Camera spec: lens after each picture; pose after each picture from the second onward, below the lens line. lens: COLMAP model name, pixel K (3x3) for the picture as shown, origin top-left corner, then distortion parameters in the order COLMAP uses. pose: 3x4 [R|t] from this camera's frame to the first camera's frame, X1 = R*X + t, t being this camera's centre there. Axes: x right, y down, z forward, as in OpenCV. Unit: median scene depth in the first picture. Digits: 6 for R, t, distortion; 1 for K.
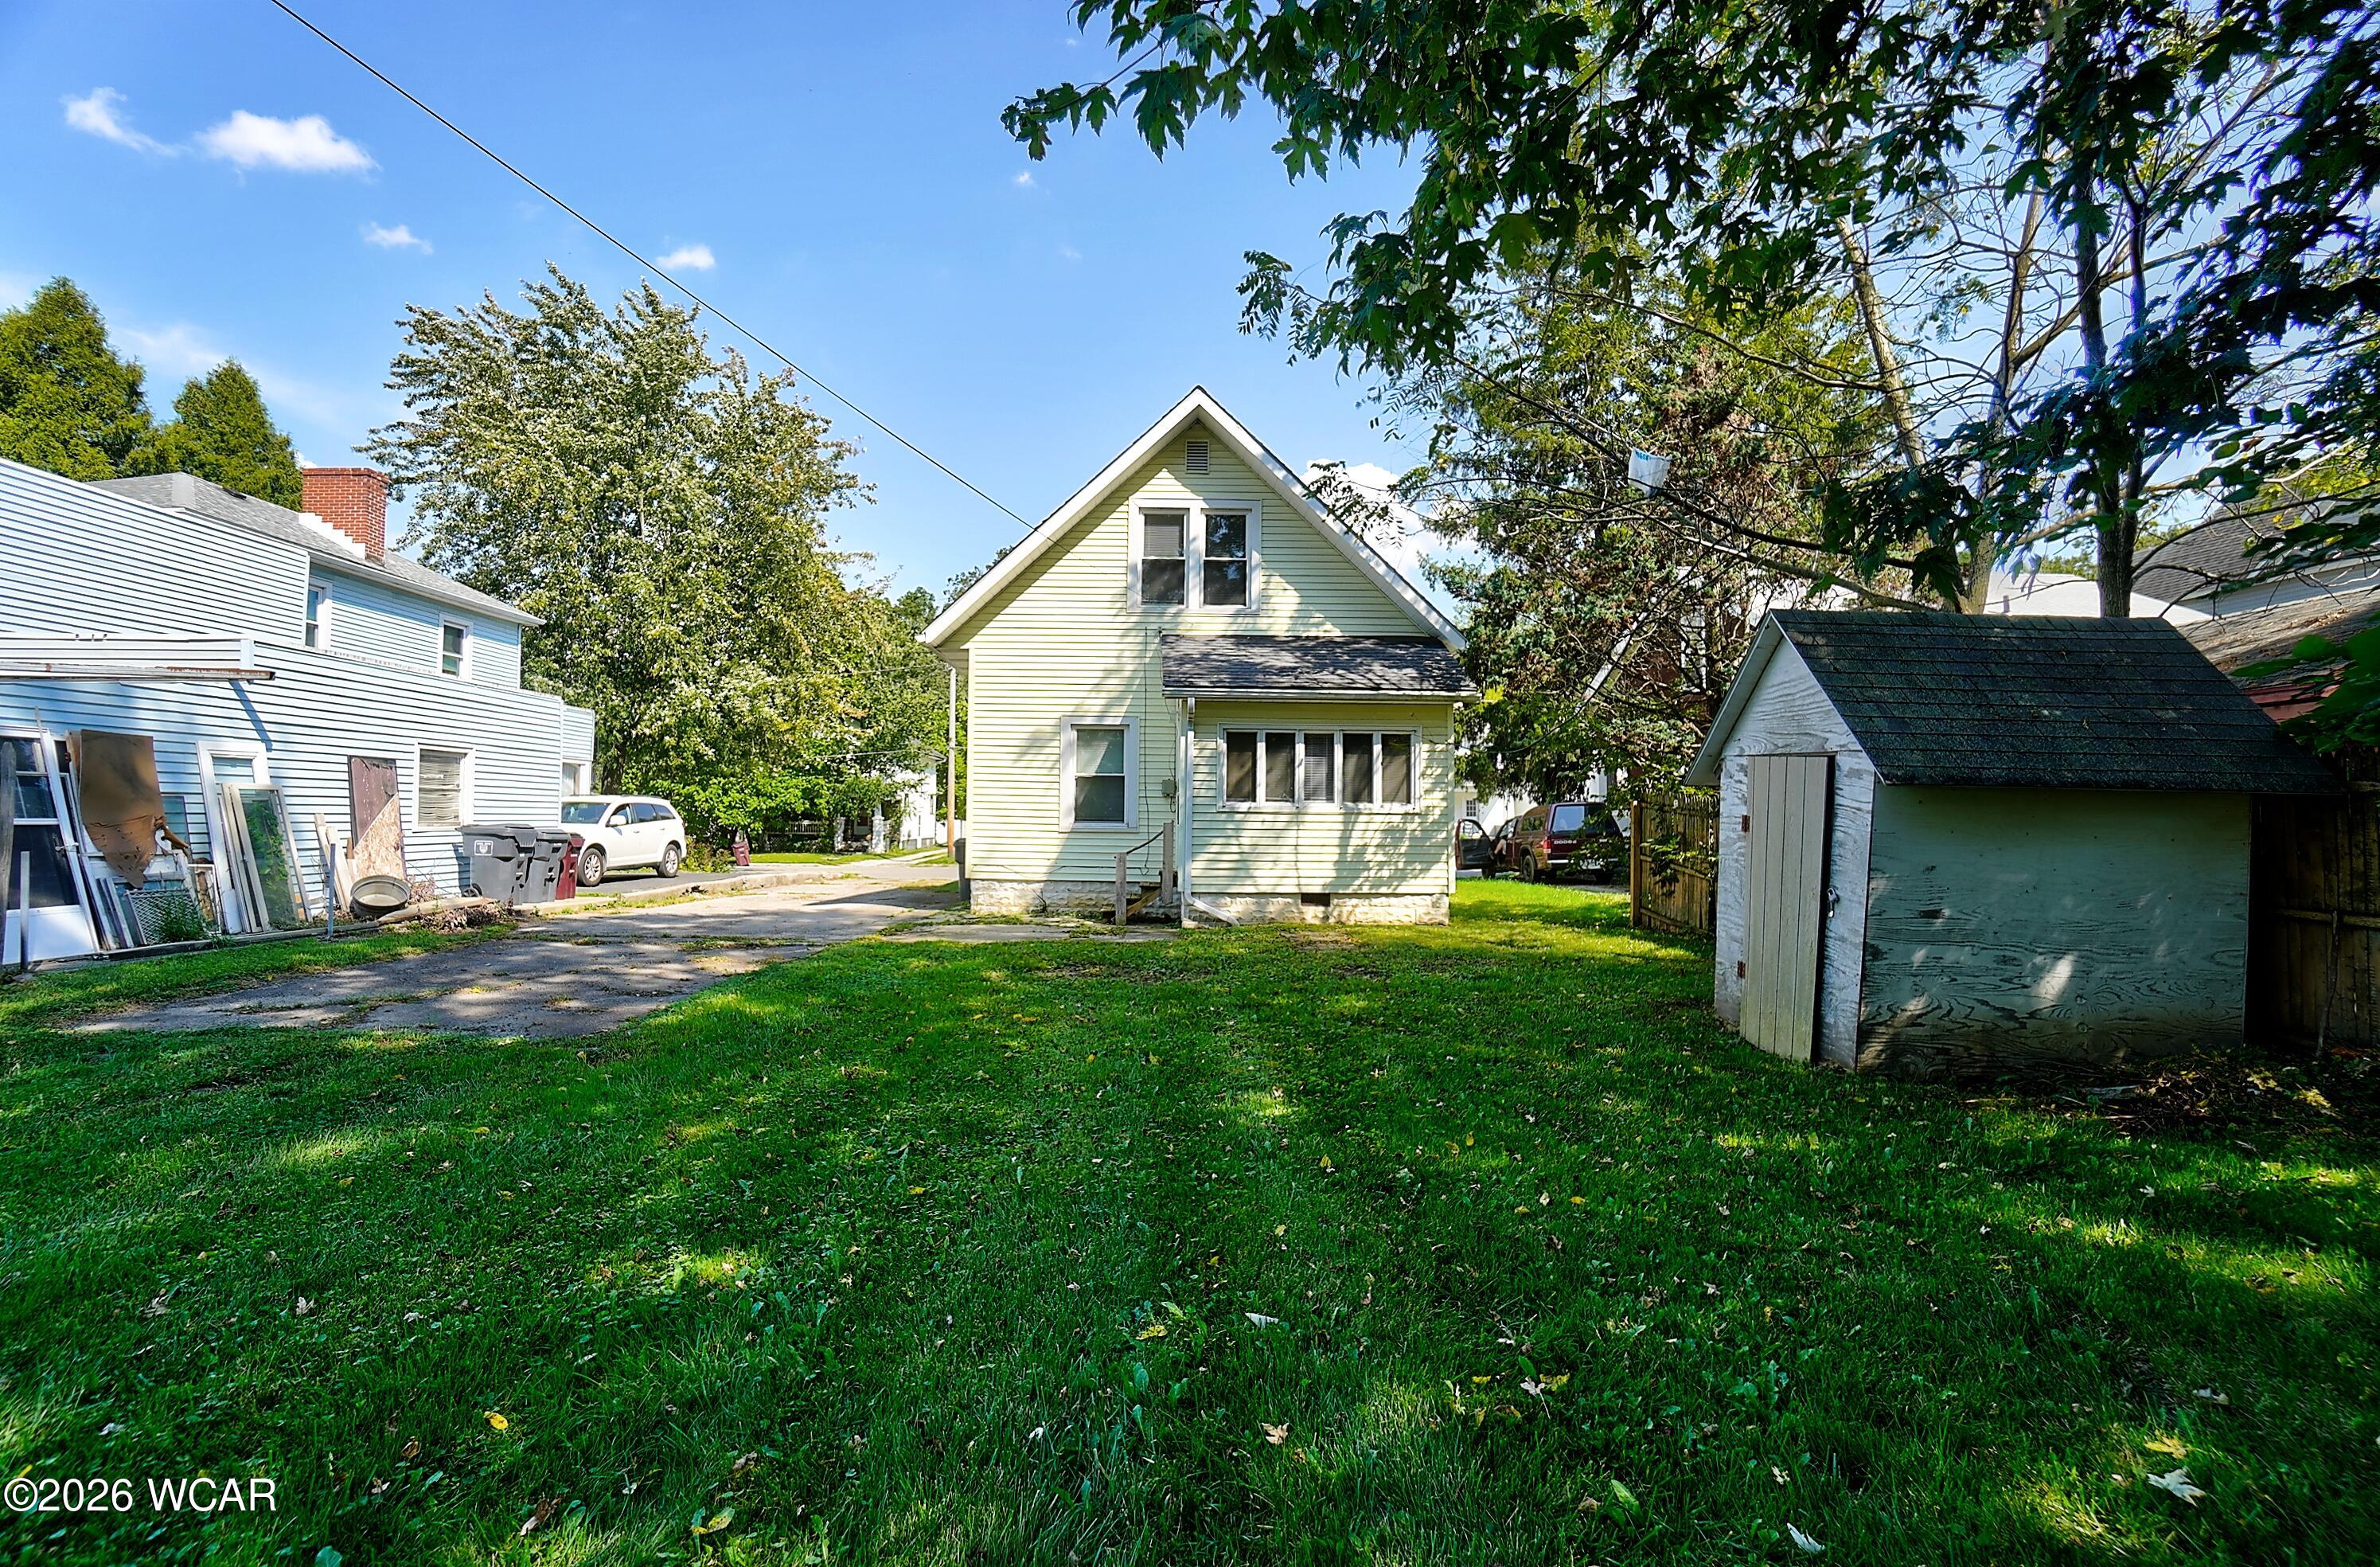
lens RADIAL K [[1060.6, 0, 1165.7], [0, 1060.6, 788.9], [0, 0, 1]] dist [-0.061981, 0.022526]
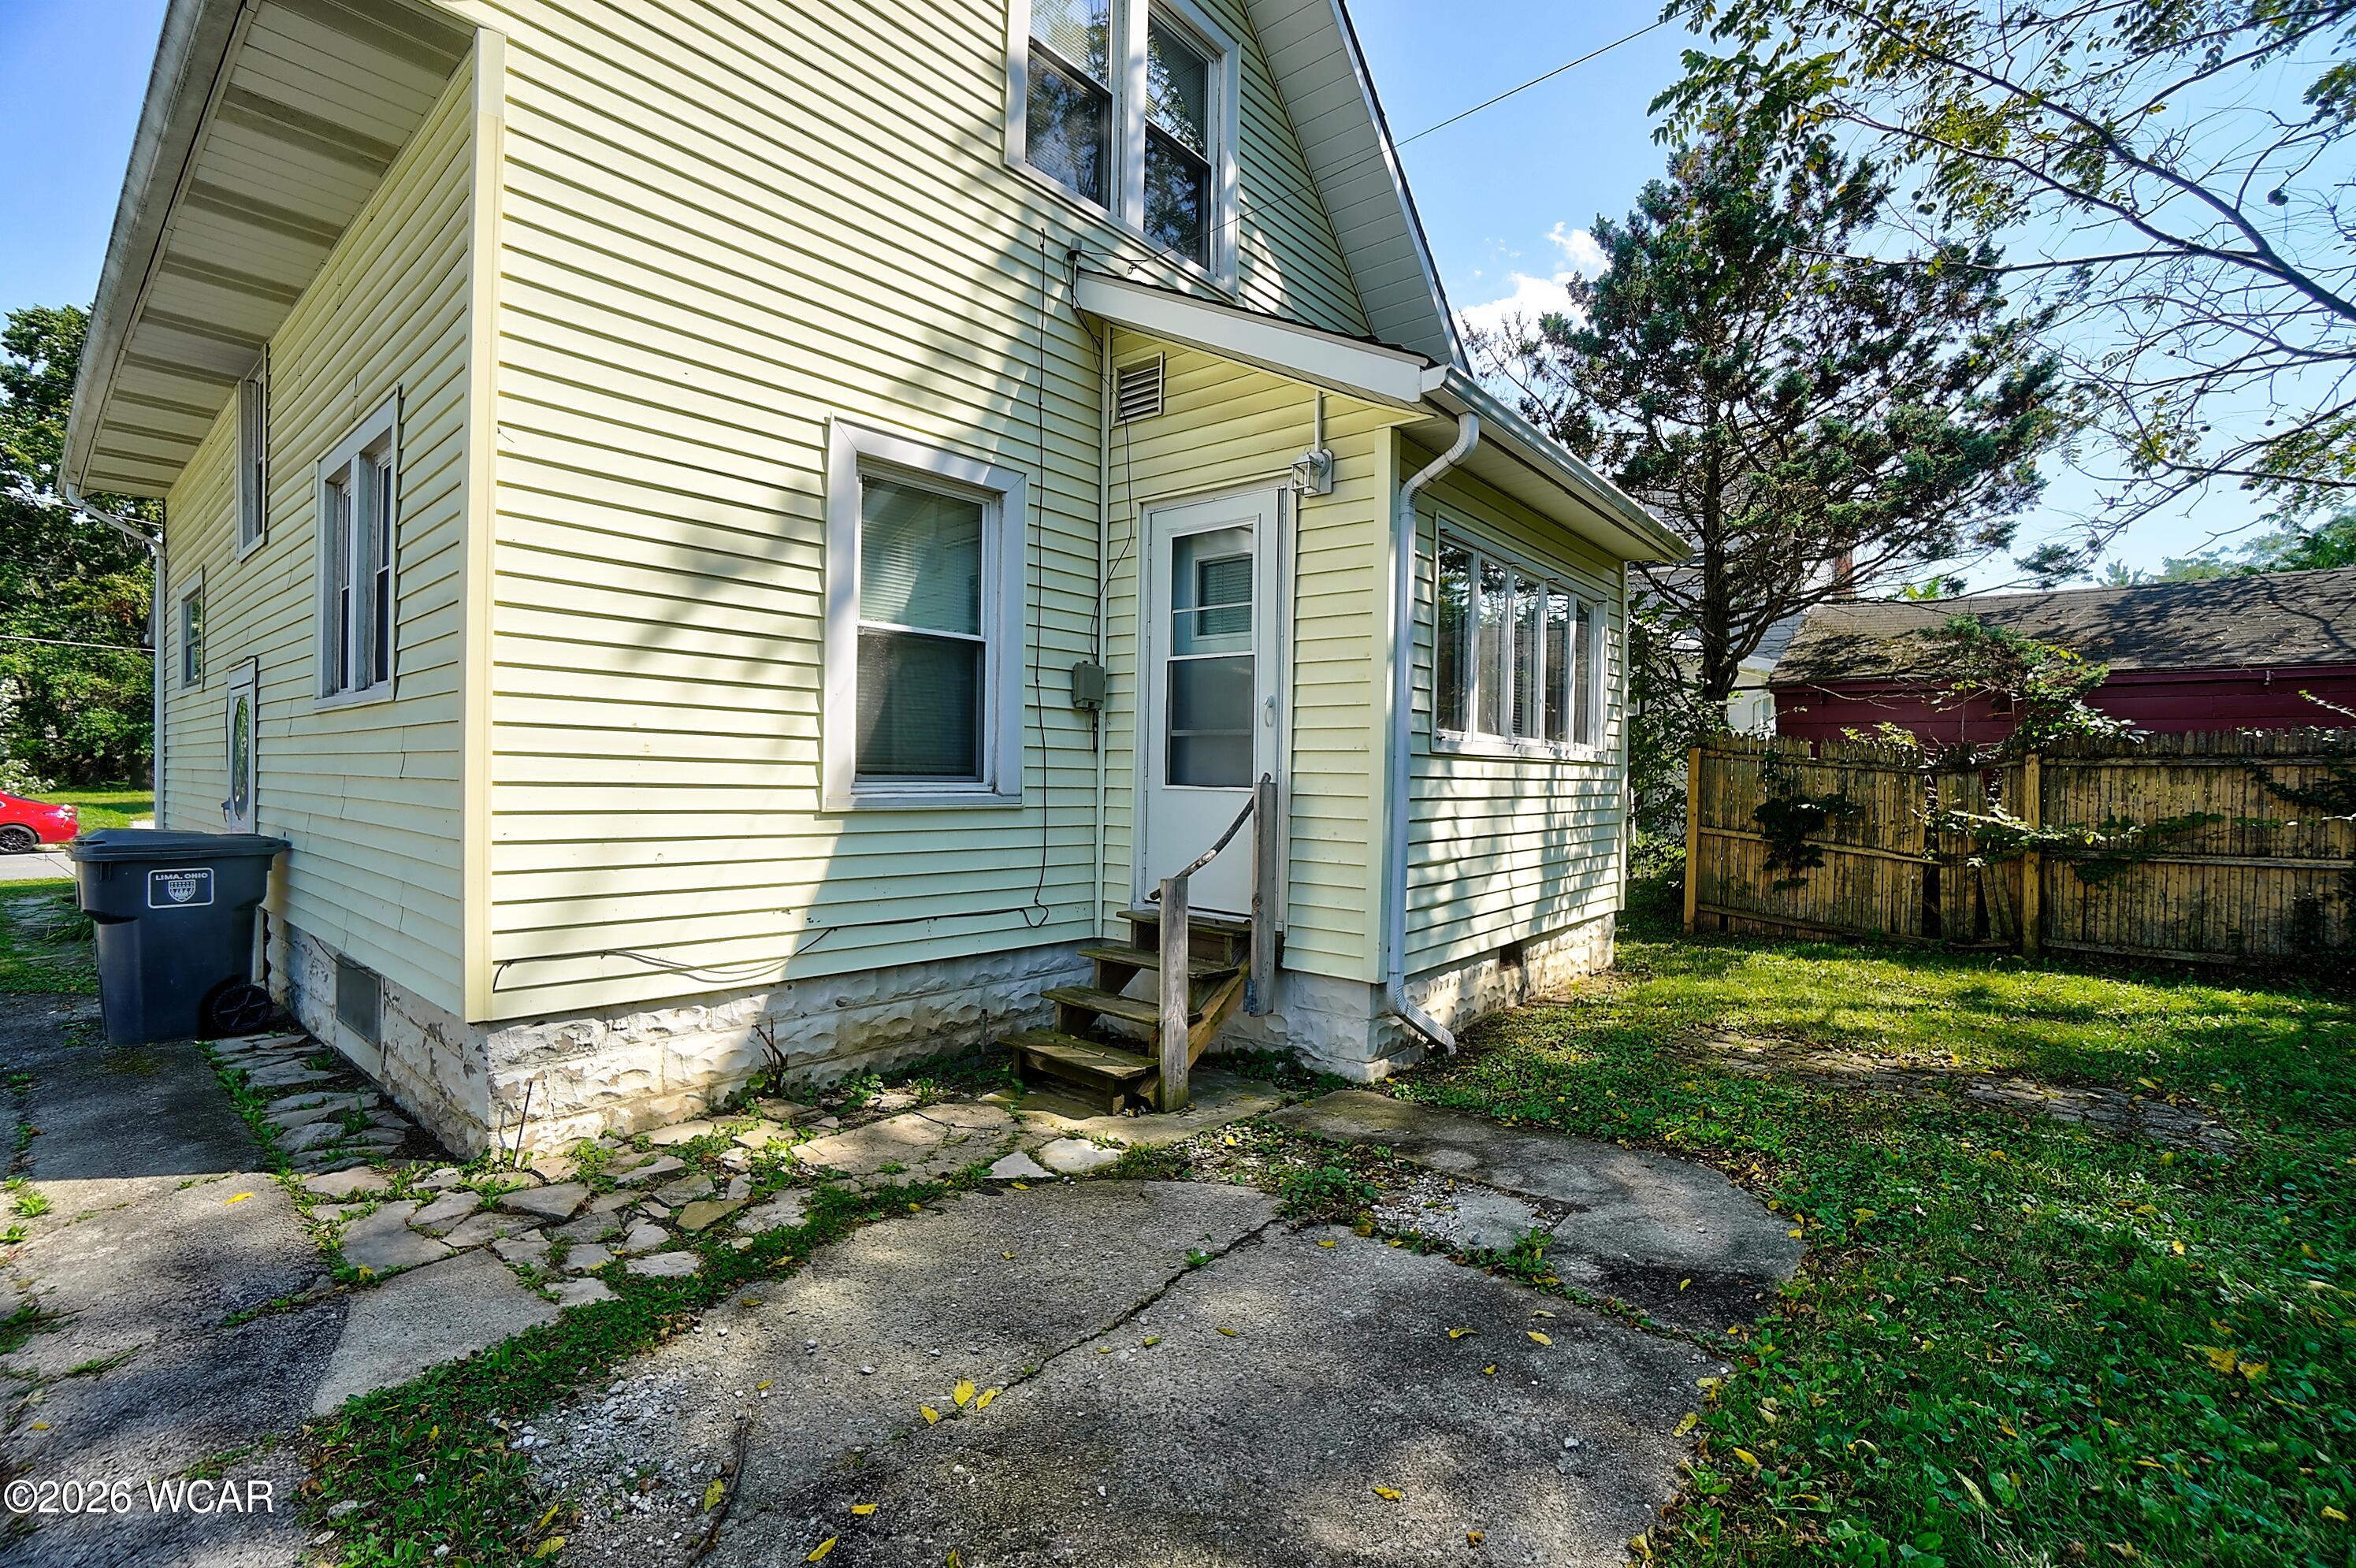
lens RADIAL K [[1034.5, 0, 1163.9], [0, 1034.5, 792.2], [0, 0, 1]] dist [-0.059562, 0.019798]
pose [[0.660703, -0.013589, 0.750524, -0.248033], [-0.028421, 0.998666, 0.043101, 0.019460], [-0.750109, -0.049808, 0.659436, 0.732402]]
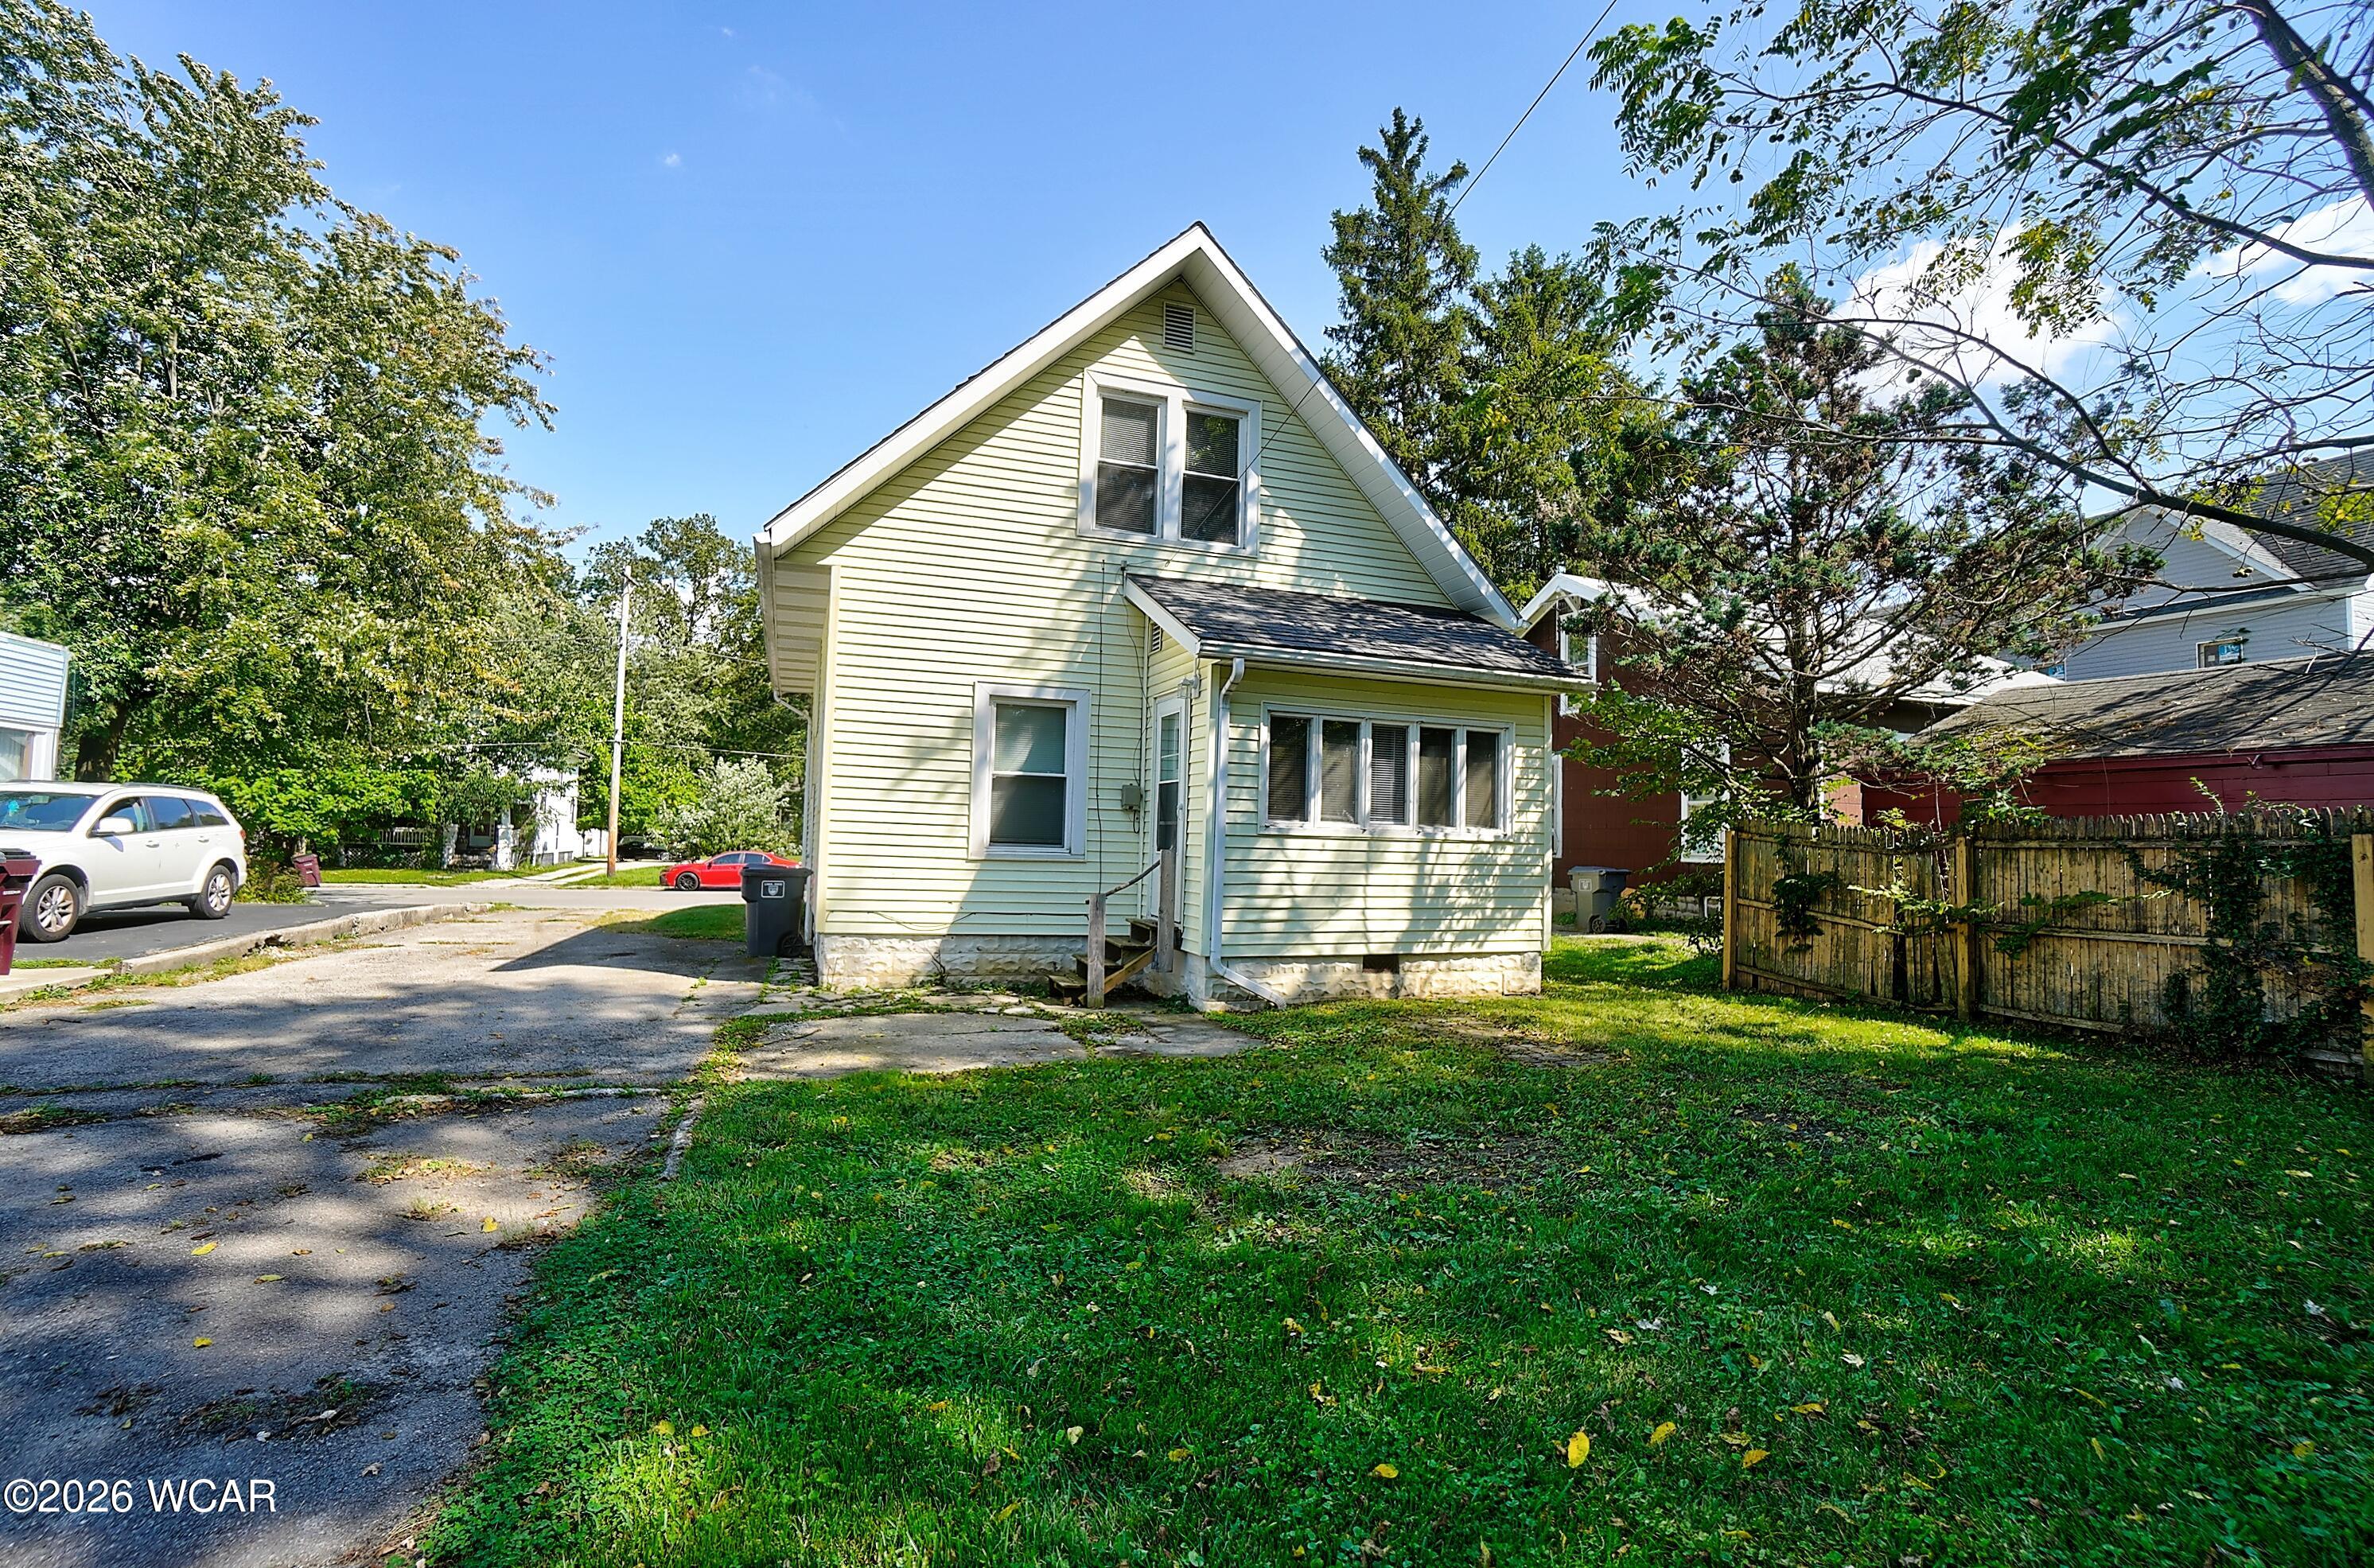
lens RADIAL K [[1069.3, 0, 1187.5], [0, 1069.3, 797.6], [0, 0, 1]] dist [-0.065606, 0.022887]
pose [[0.943874, 0.029601, 0.328977, -0.187136], [-0.027101, 0.999558, -0.012184, 0.006575], [-0.329192, 0.002584, 0.944259, 0.334295]]
